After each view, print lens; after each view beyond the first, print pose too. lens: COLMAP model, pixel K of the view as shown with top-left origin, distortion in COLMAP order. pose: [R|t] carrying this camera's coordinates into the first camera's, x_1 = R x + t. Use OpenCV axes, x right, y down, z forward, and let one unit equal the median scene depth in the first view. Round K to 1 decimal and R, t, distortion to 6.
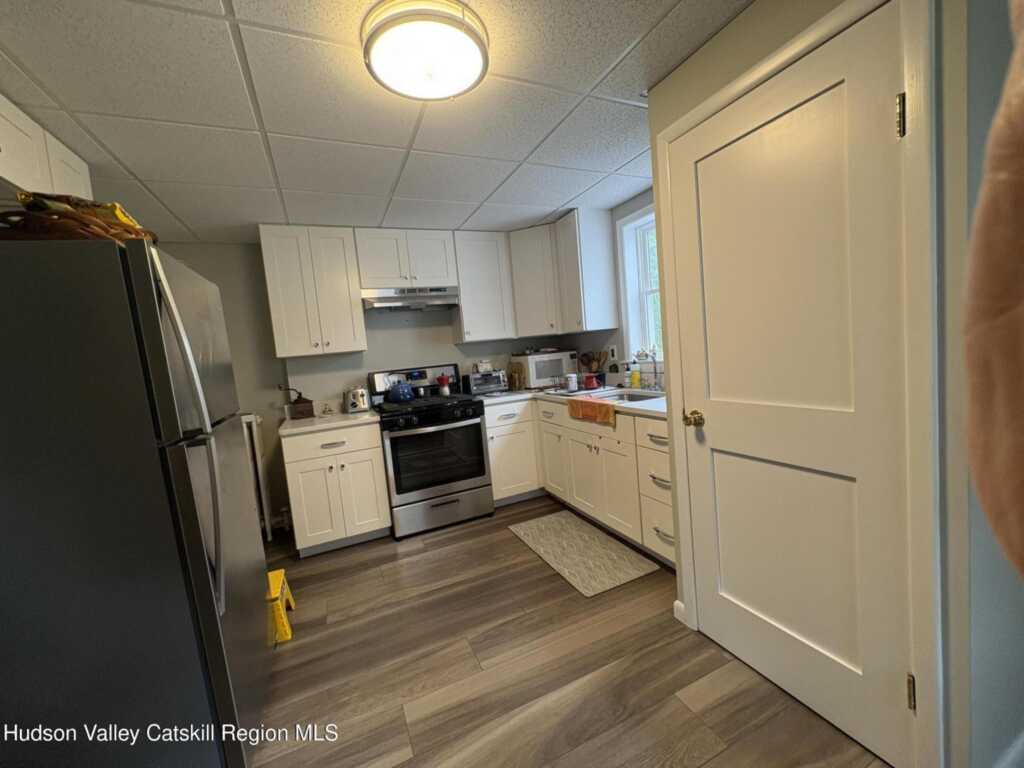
lens RADIAL K [[407.2, 0, 509.3], [0, 407.2, 380.2], [0, 0, 1]] dist [-0.002524, 0.000638]
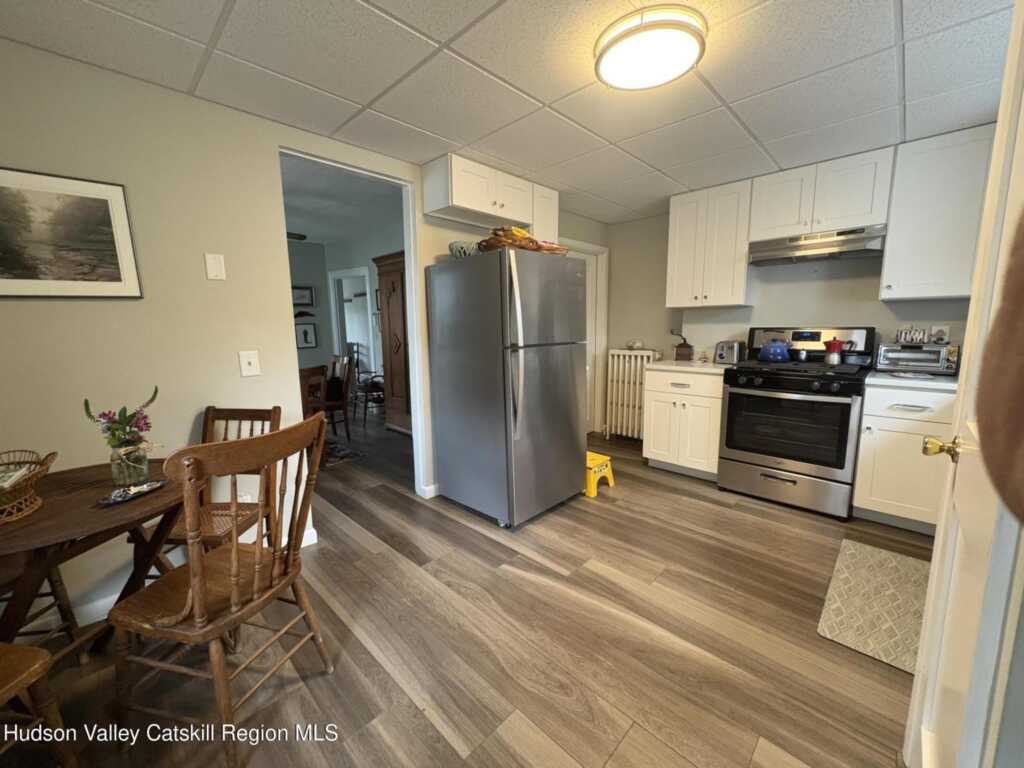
lens RADIAL K [[407.2, 0, 510.7], [0, 407.2, 379.6], [0, 0, 1]] dist [-0.002524, 0.000638]
pose [[0.365056, 0.212757, -0.906349, 0.390990], [-0.095275, 0.976963, 0.190959, -0.030202], [0.926098, 0.016641, 0.376917, 0.092114]]
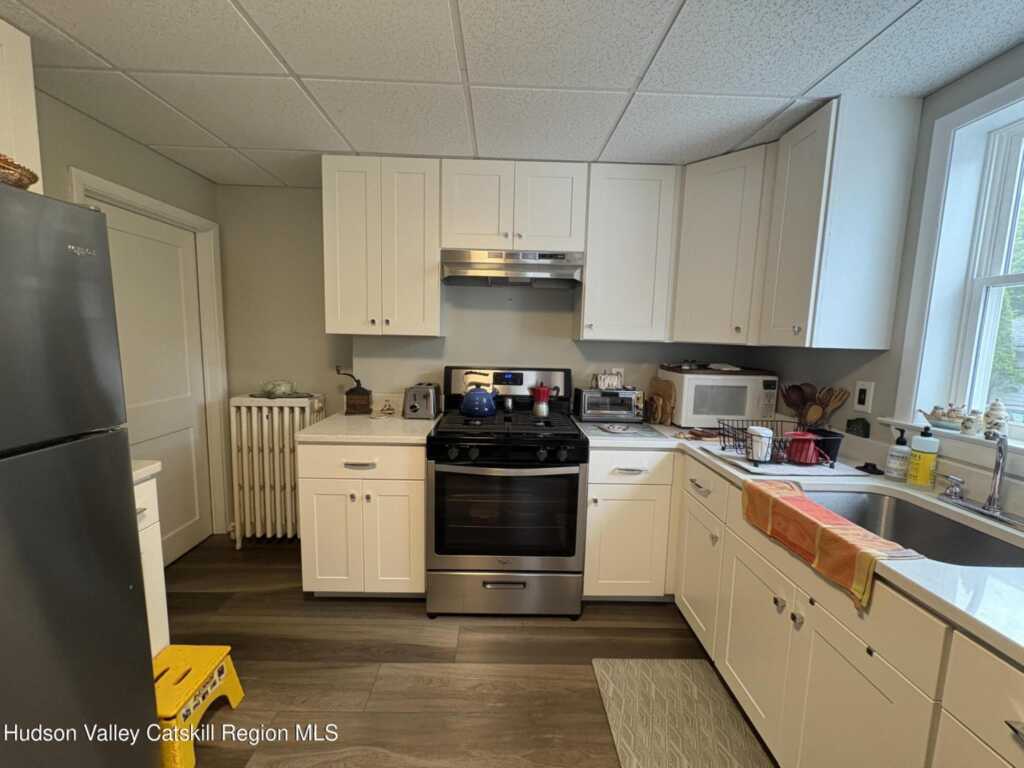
lens RADIAL K [[407.2, 0, 508.5], [0, 407.2, 381.4], [0, 0, 1]] dist [-0.002524, 0.000638]
pose [[0.911667, 0.157974, -0.379352, 0.044600], [-0.139825, 0.987323, 0.075121, -0.066441], [0.386410, -0.015442, 0.922198, 0.389172]]
